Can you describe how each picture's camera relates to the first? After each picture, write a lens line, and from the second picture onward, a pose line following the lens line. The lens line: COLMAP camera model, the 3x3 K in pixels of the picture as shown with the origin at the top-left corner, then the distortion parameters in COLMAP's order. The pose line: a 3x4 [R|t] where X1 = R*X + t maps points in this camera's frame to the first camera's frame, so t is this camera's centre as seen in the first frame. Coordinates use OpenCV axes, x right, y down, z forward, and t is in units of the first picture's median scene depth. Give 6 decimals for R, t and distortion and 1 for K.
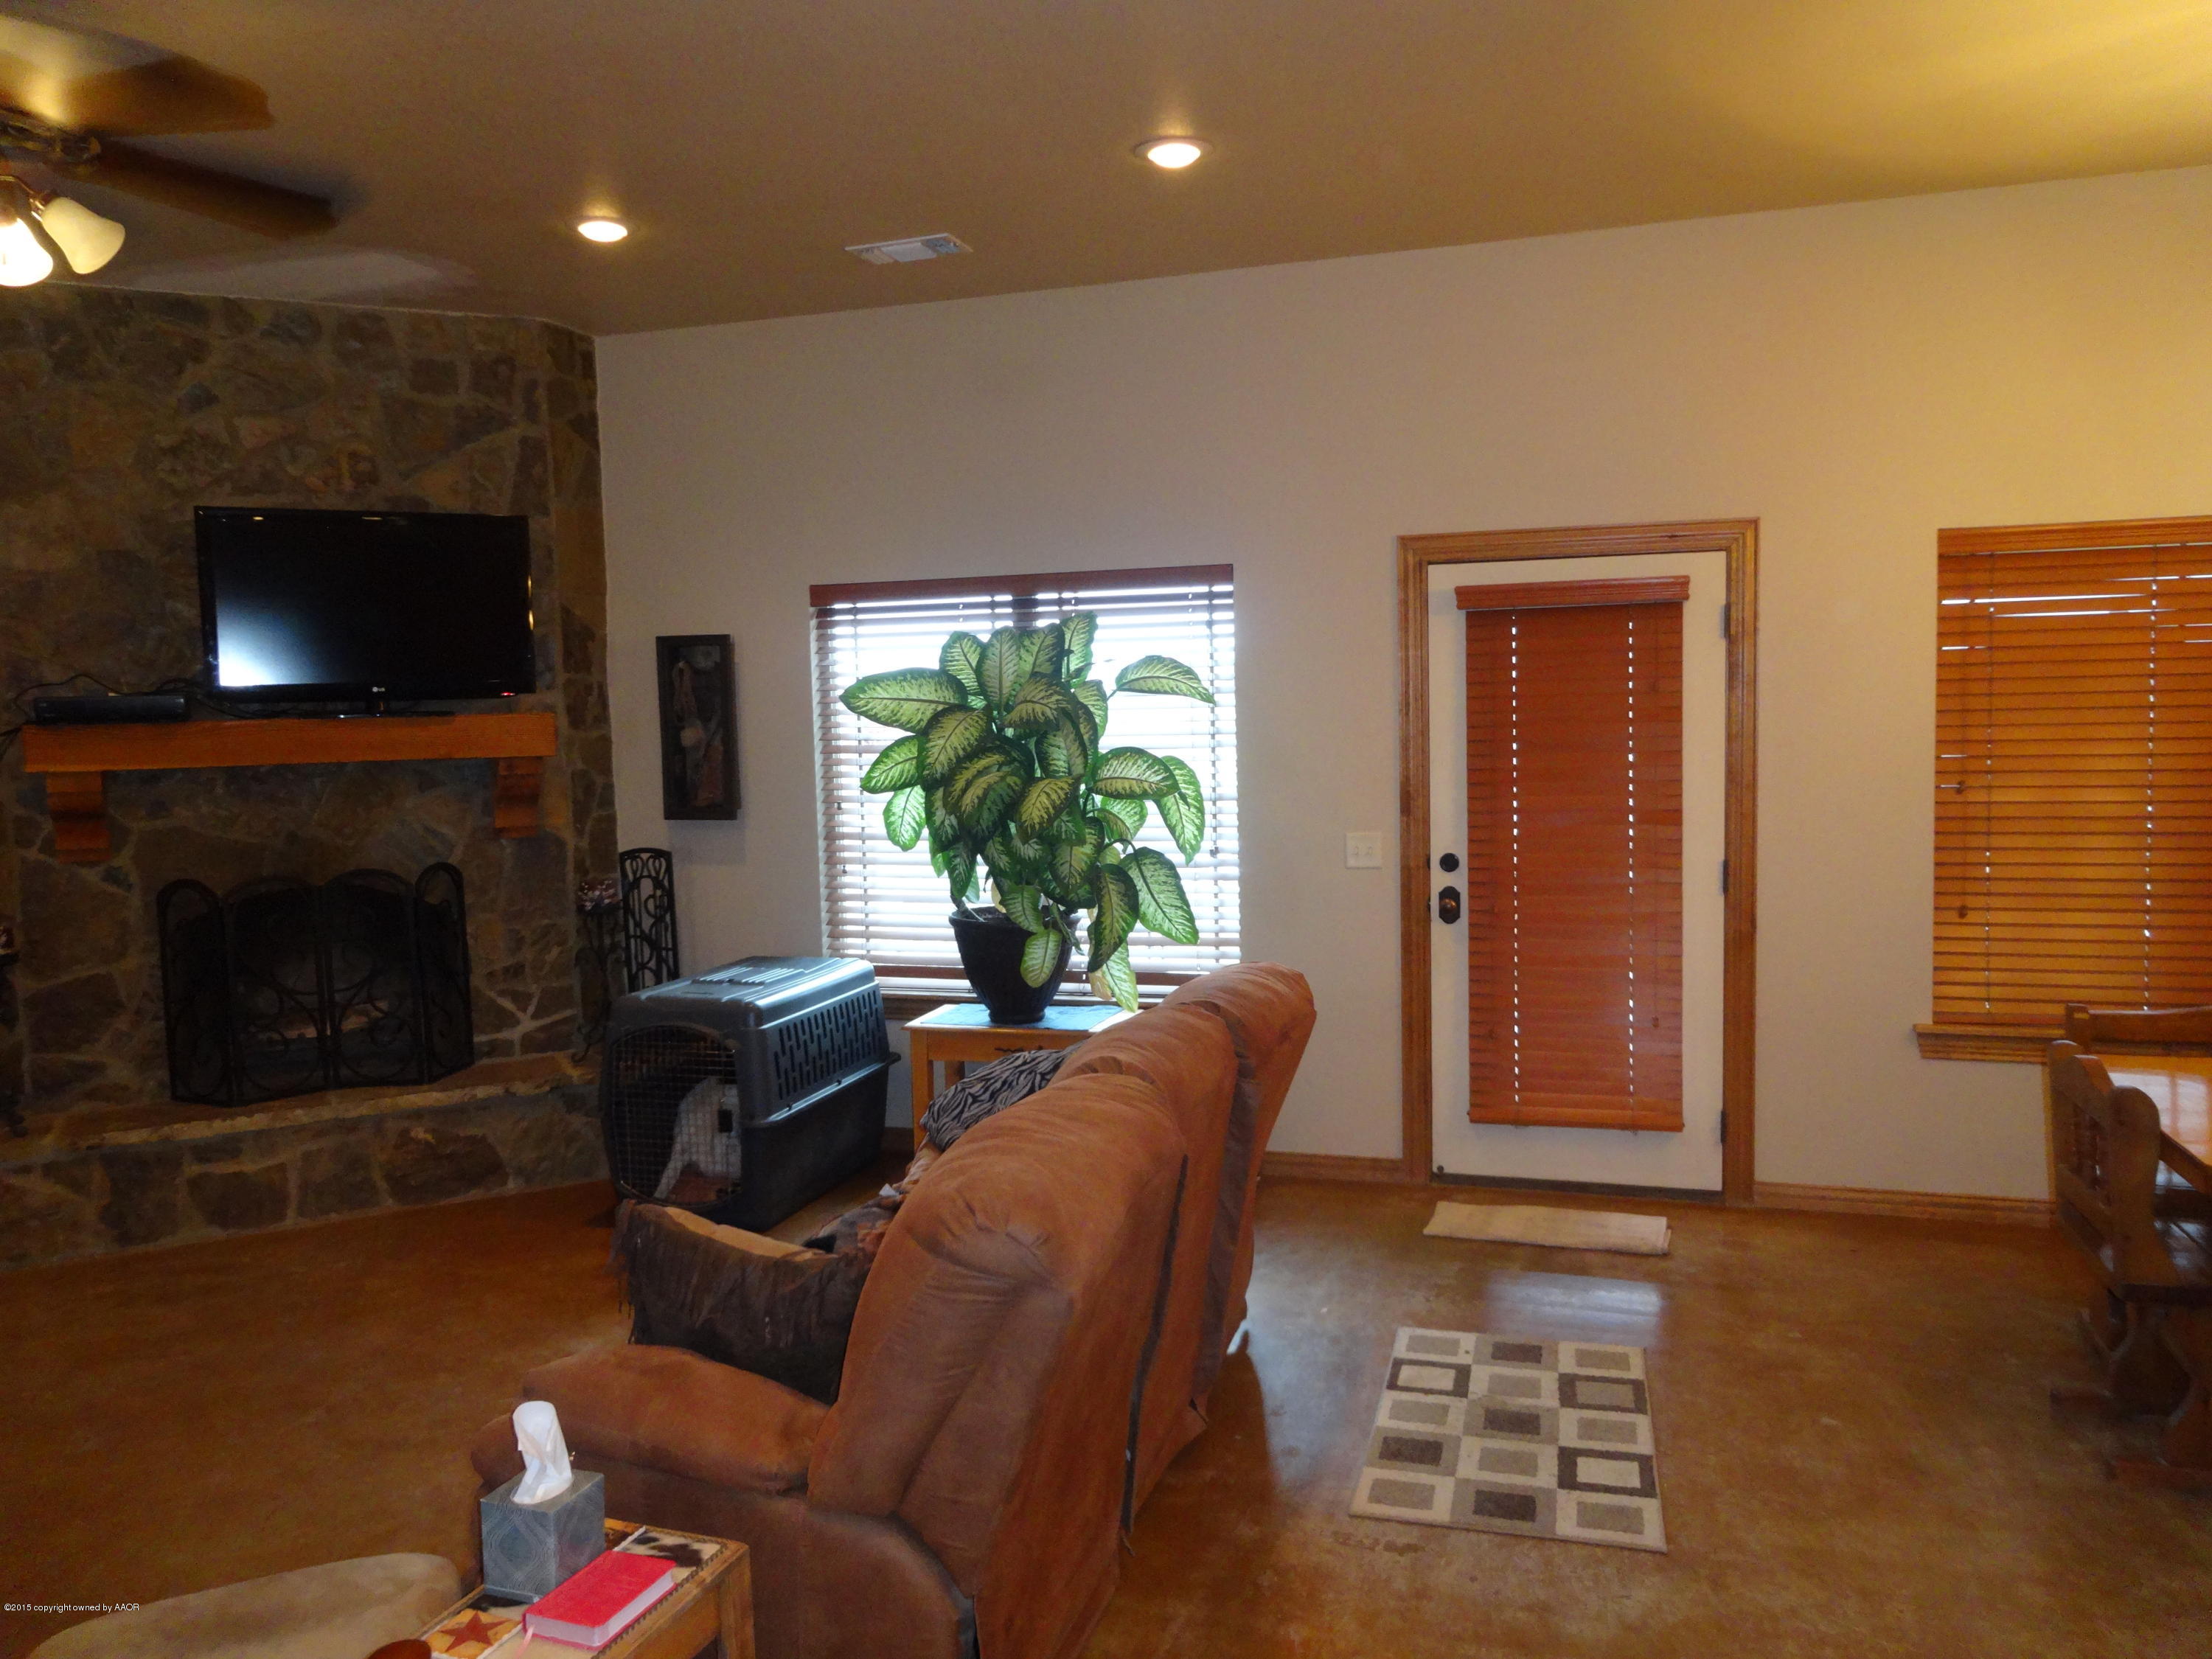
lens RADIAL K [[1629.8, 0, 1106.0], [0, 1629.8, 829.5], [0, 0, 1]] dist [-0.010202, 0.002870]
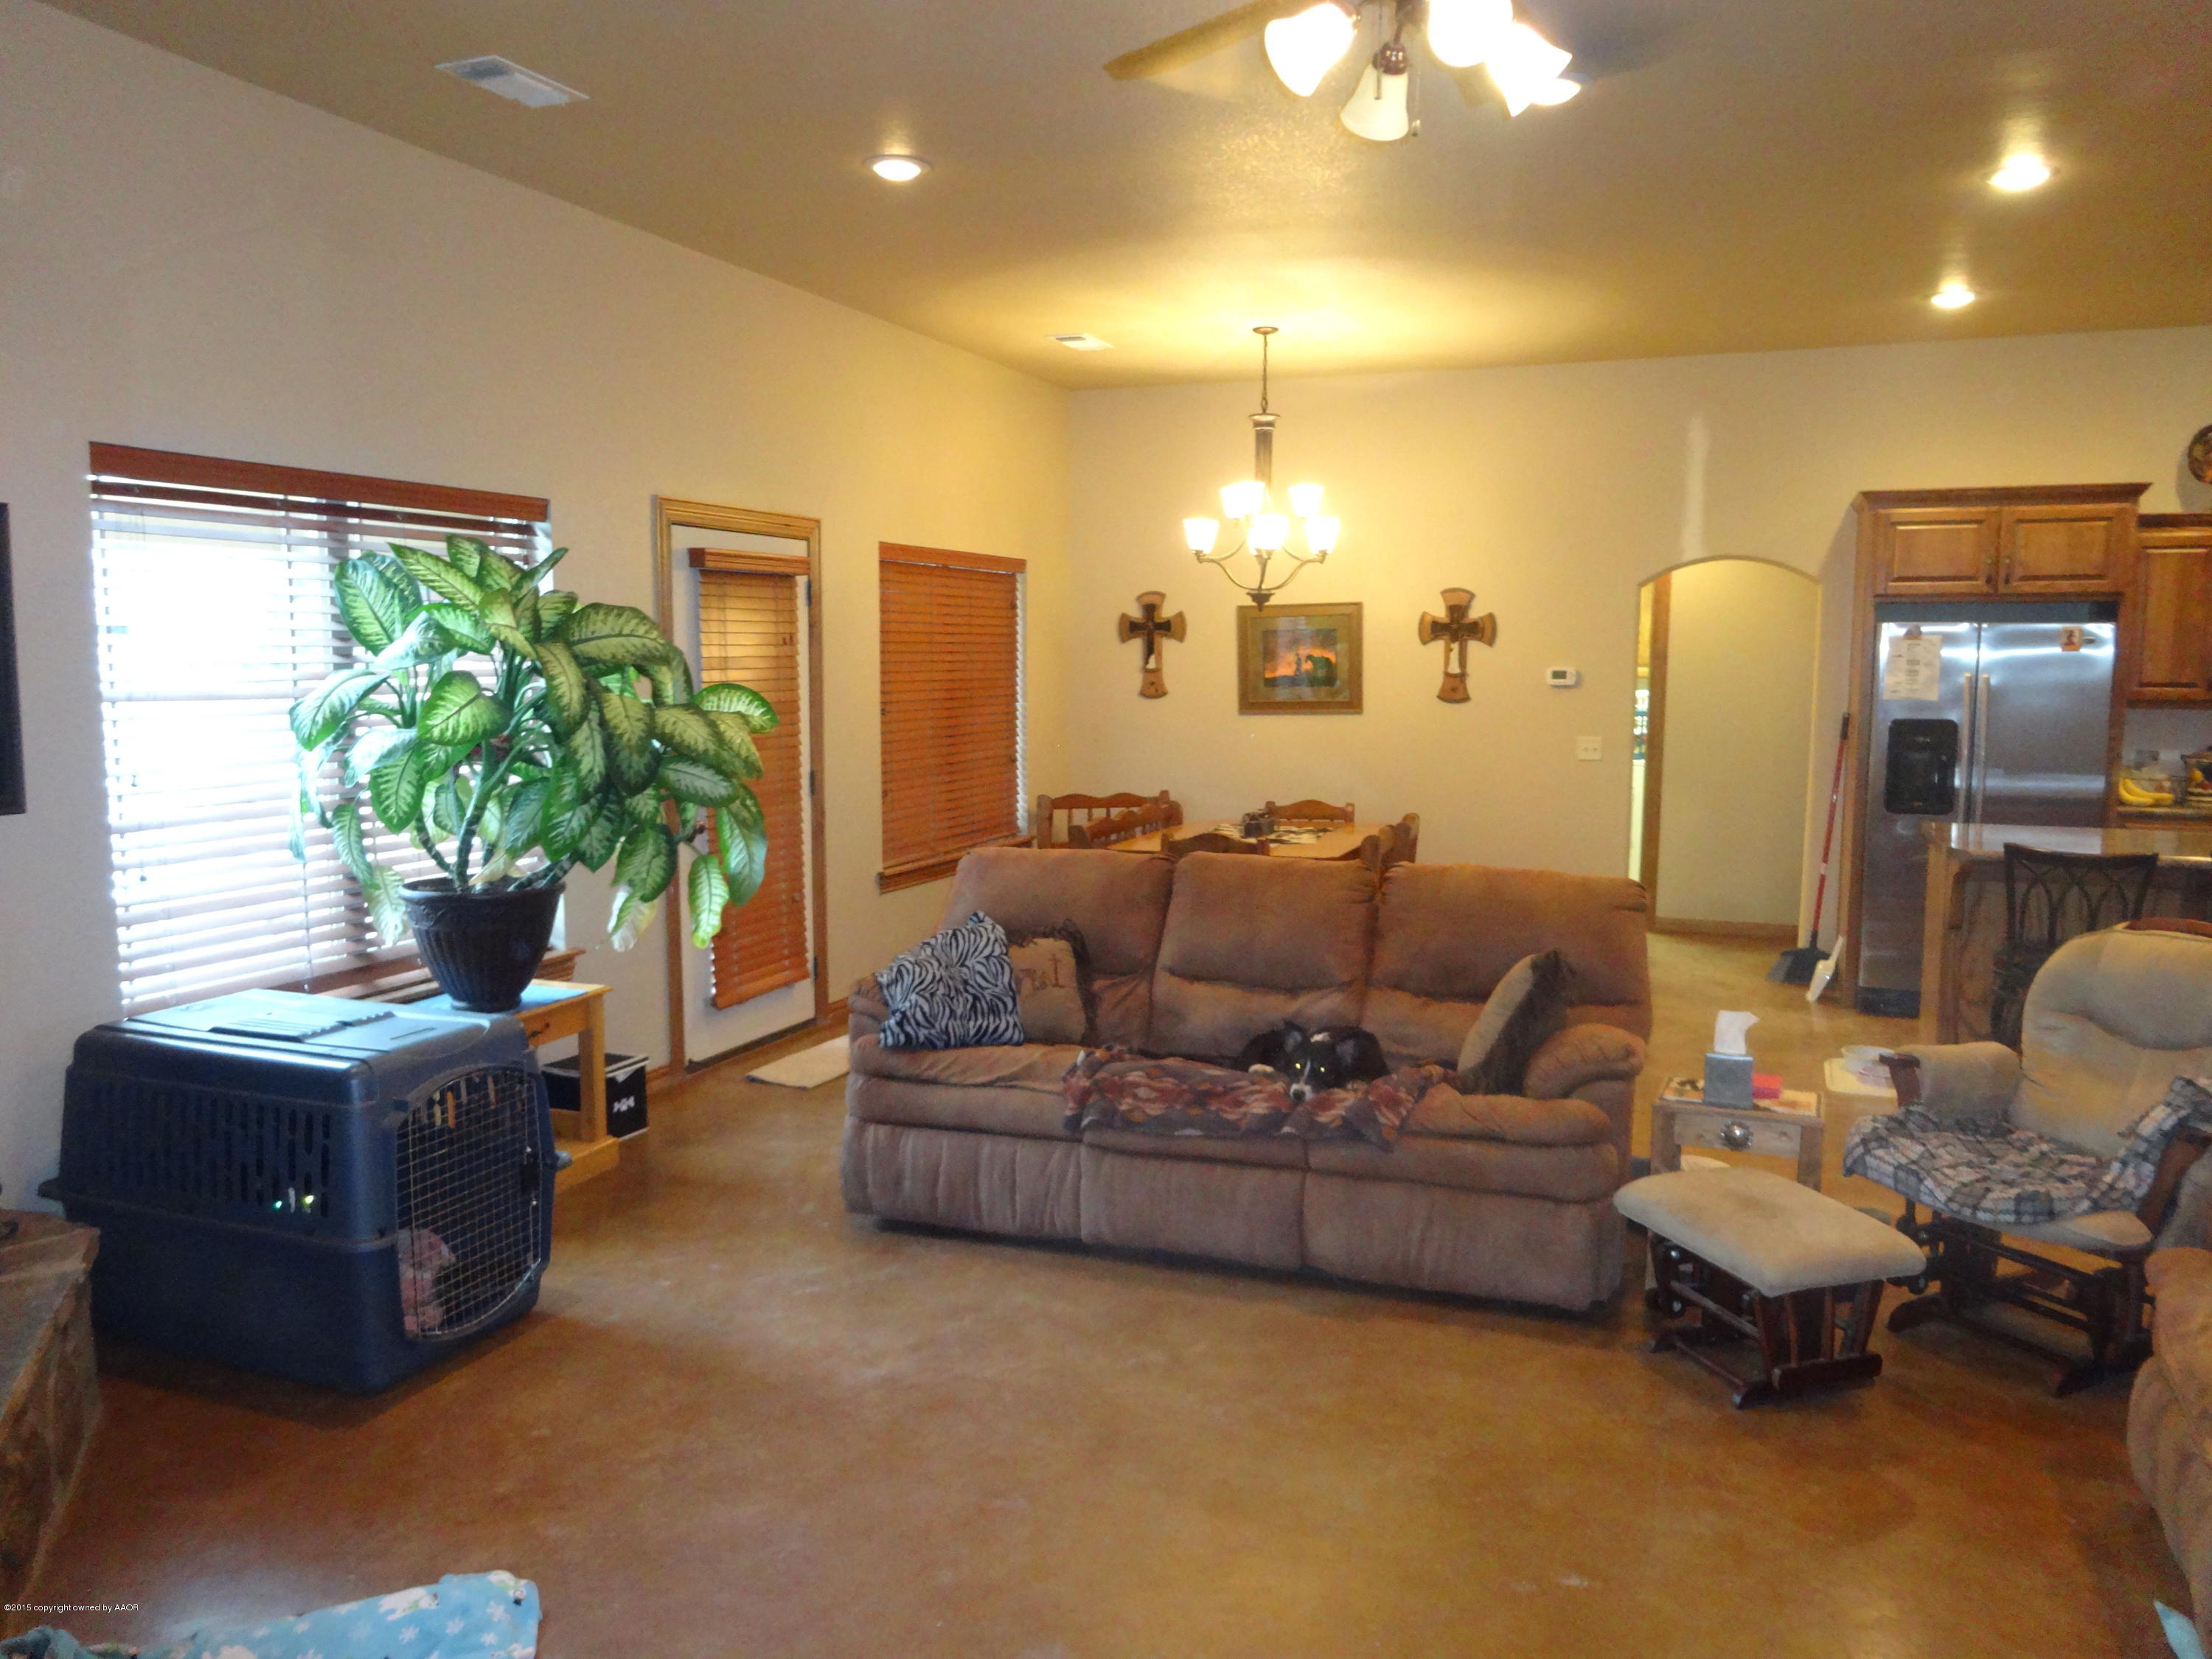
lens RADIAL K [[1617.2, 0, 1098.3], [0, 1617.2, 829.7], [0, 0, 1]] dist [-0.010628, -0.004523]
pose [[0.072377, -0.084586, 0.993784, -0.869175], [0.074350, 0.994083, 0.079196, -0.019498], [-0.994602, 0.068156, 0.078238, 0.610658]]
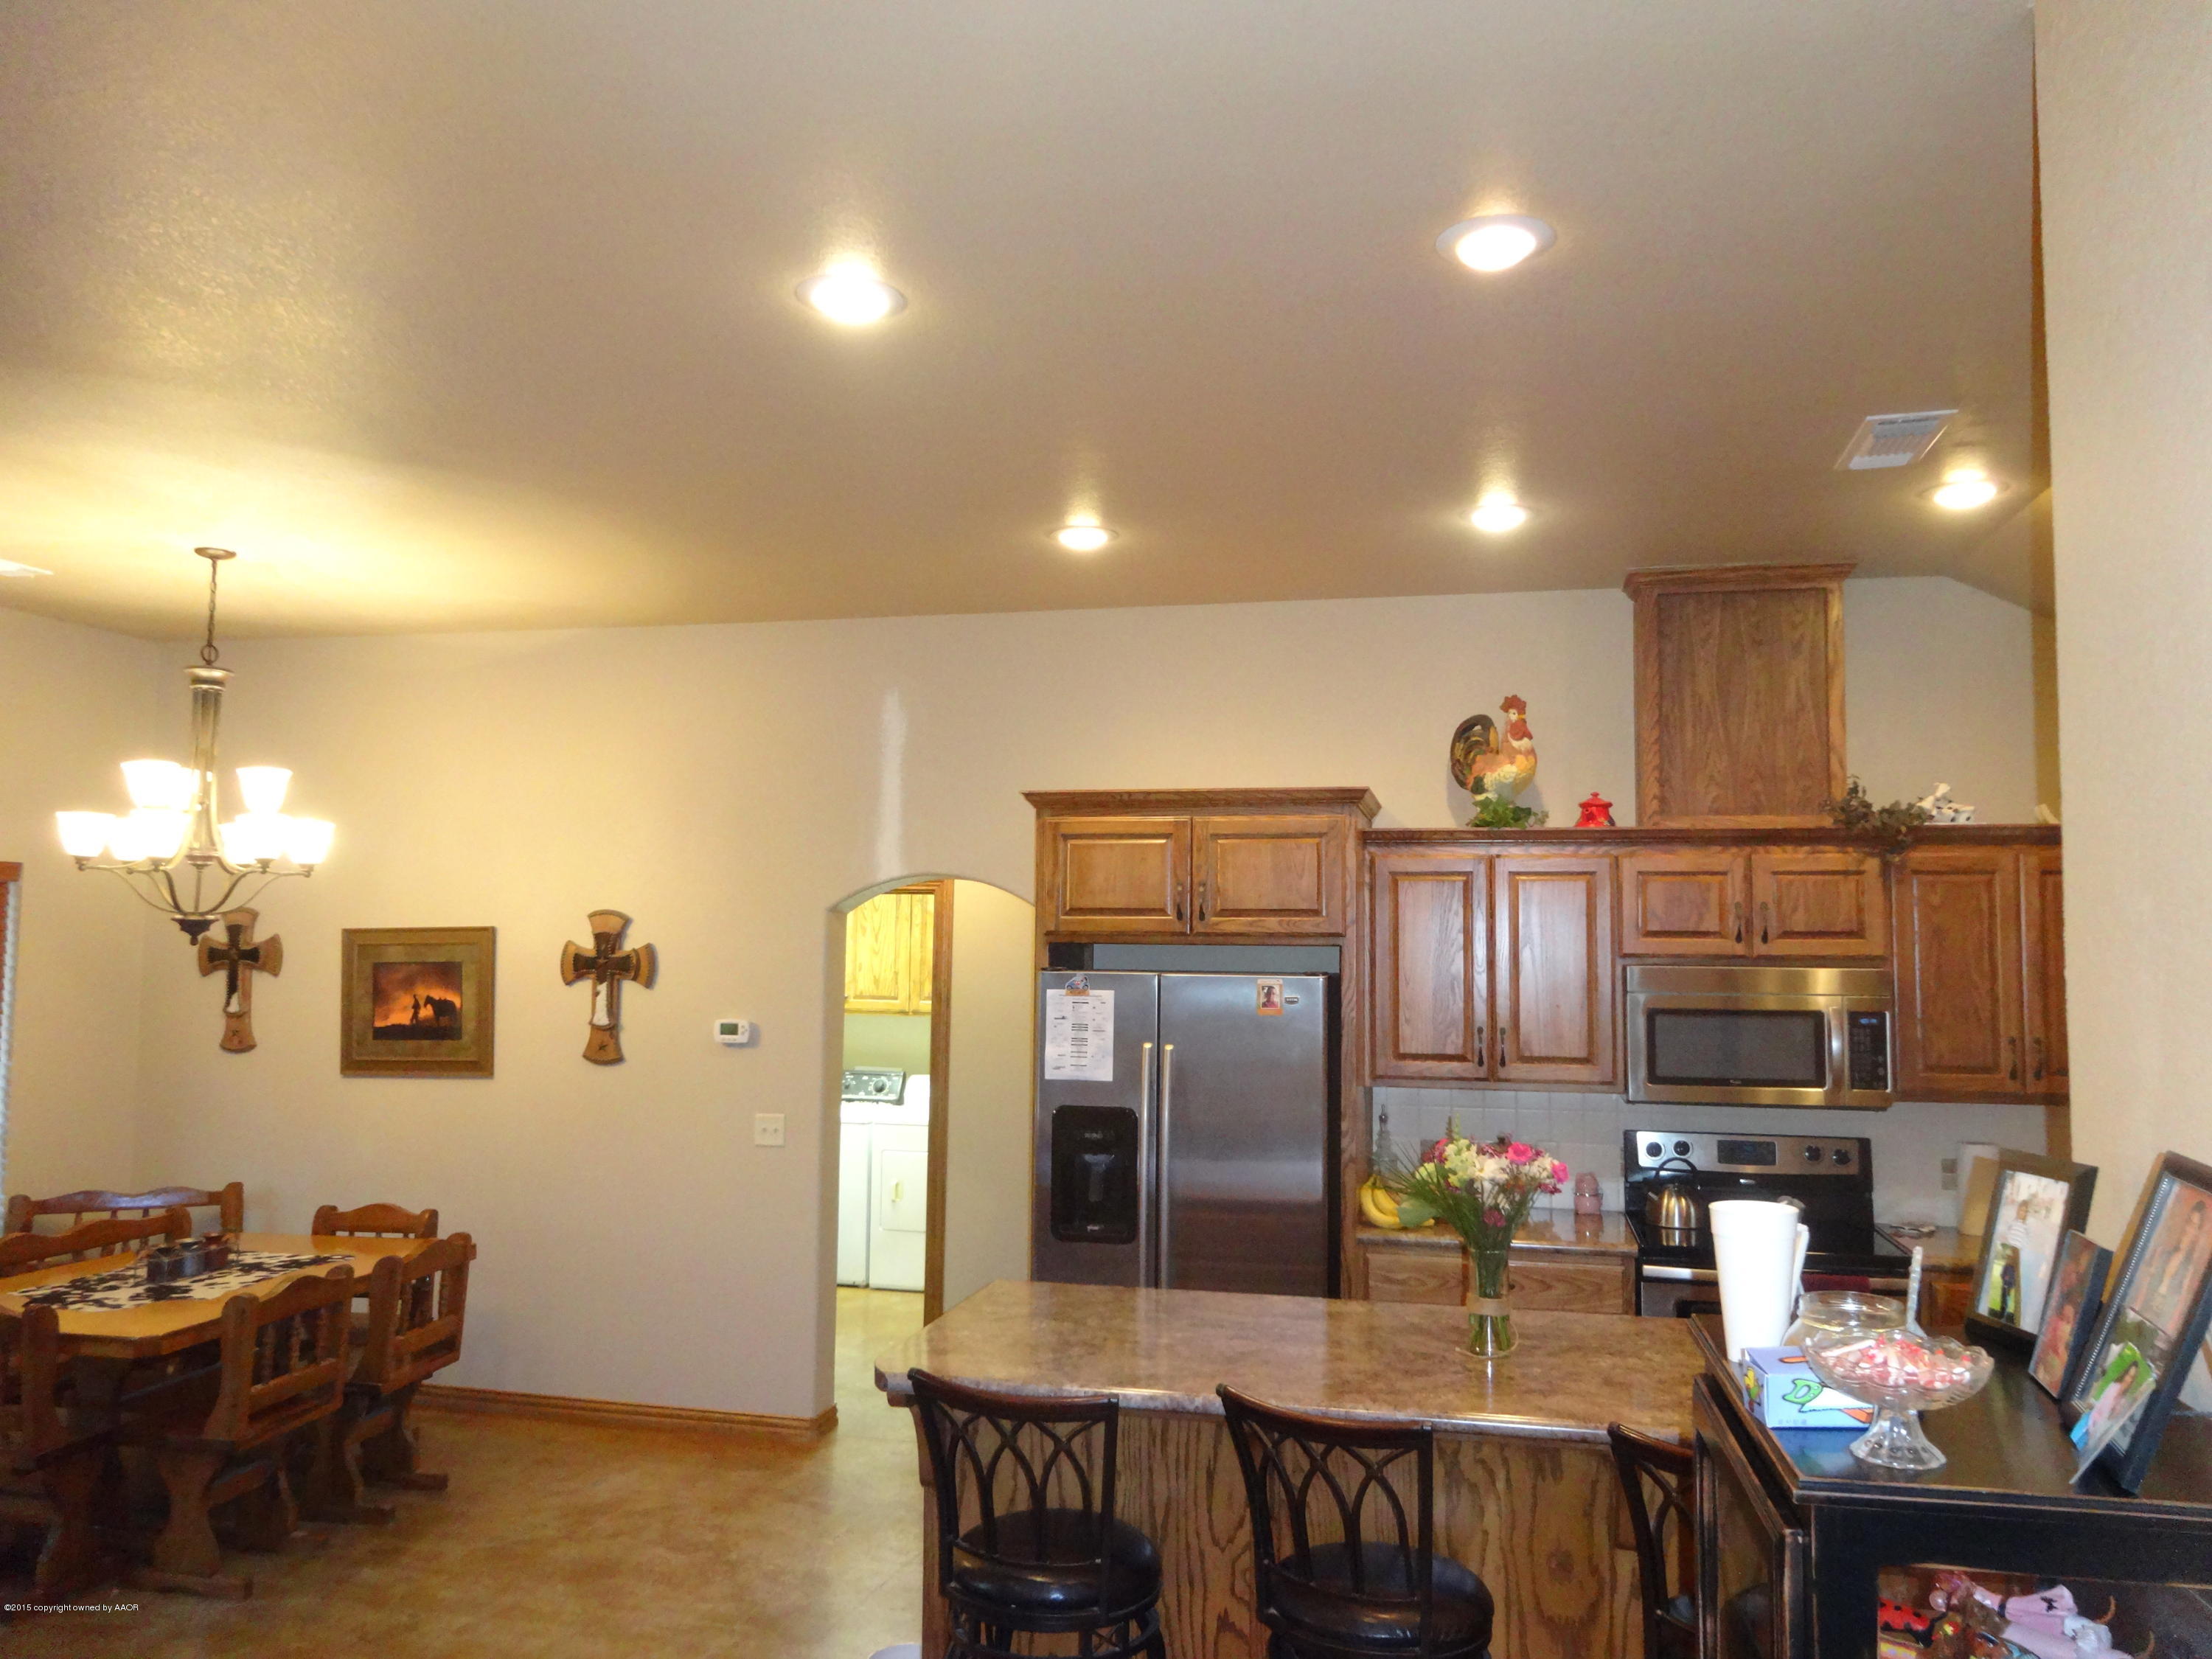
lens RADIAL K [[1602.7, 0, 1105.1], [0, 1602.7, 832.2], [0, 0, 1]] dist [-0.020633, 0.002591]
pose [[-0.083290, 0.096131, 0.991878, -0.459050], [0.069777, 0.993456, -0.090425, -0.028775], [-0.994079, 0.061679, -0.089453, 0.122759]]
